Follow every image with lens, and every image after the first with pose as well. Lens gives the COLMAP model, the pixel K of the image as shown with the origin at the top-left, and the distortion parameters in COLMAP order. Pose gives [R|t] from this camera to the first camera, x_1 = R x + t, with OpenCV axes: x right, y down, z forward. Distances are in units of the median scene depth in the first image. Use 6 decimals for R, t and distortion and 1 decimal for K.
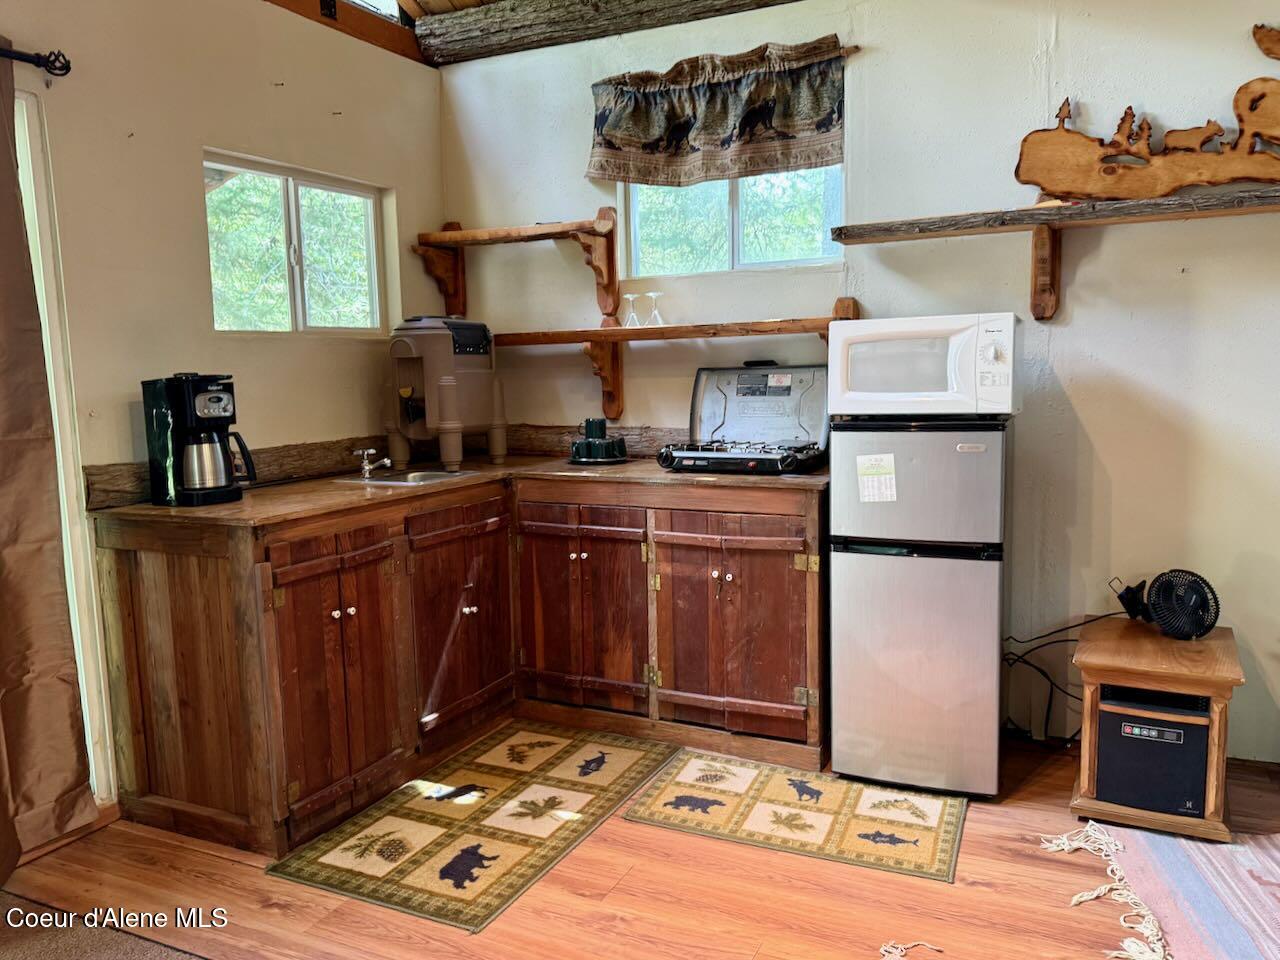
lens RADIAL K [[966.1, 0, 640.0], [0, 966.1, 480.0], [0, 0, 1]] dist [-0.000795, -0.002136]
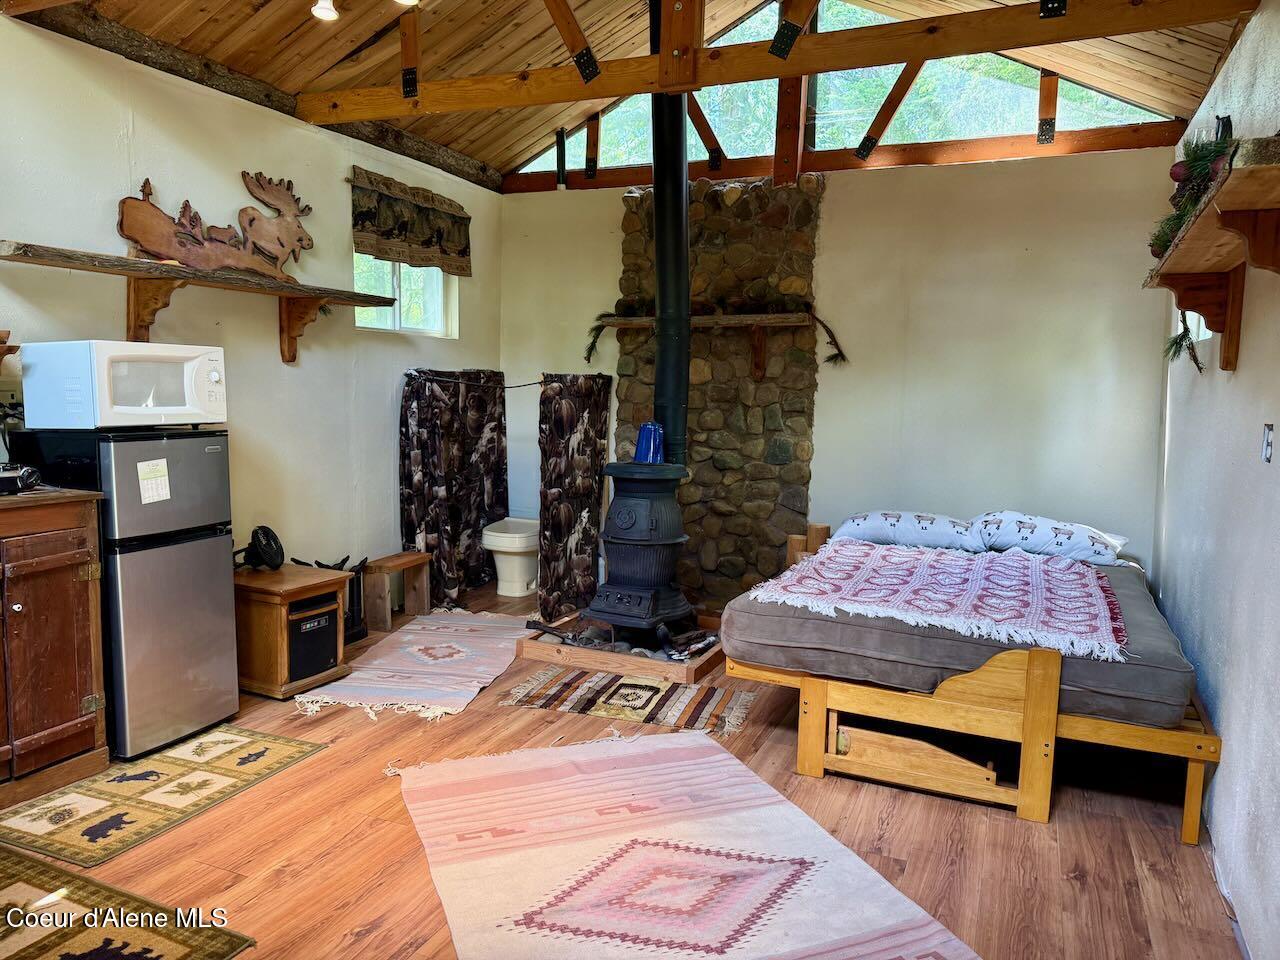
lens RADIAL K [[881.1, 0, 640.0], [0, 881.1, 480.0], [0, 0, 1]] dist [-0.002842, -0.001174]
pose [[-0.034419, -0.080857, 0.996131, -0.801639], [0.105488, 0.990860, 0.084074, -0.029788], [-0.993825, 0.107973, -0.025575, 0.438956]]
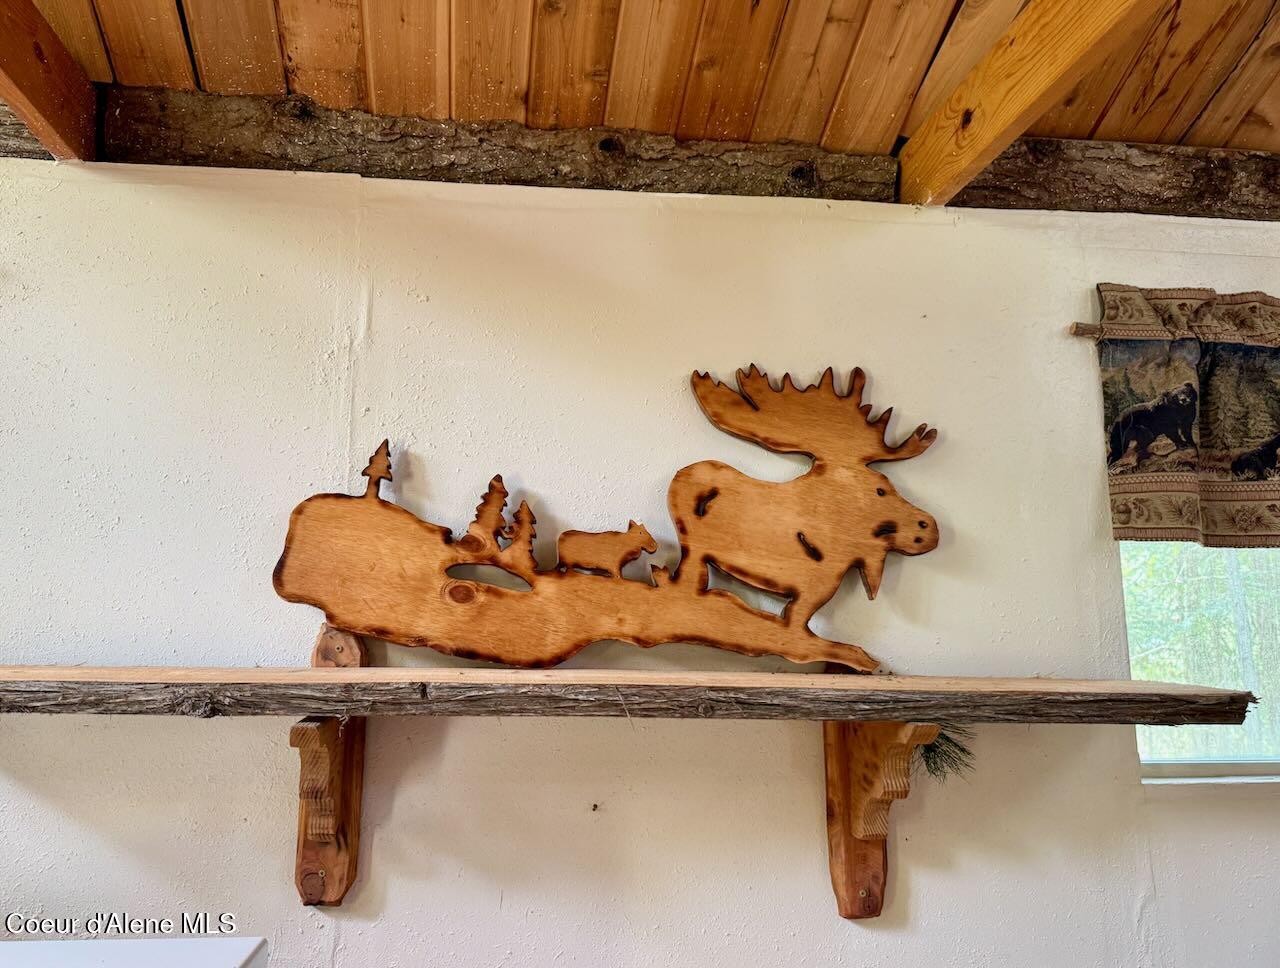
lens RADIAL K [[1004.2, 0, 588.3], [0, 1004.2, 486.4], [0, 0, 1]] dist [0.110972, -0.191598]
pose [[0.848894, 0.130297, 0.512251, 0.277134], [0.029287, 0.956056, -0.291718, -0.225931], [-0.527751, 0.262640, 0.807774, 0.548642]]
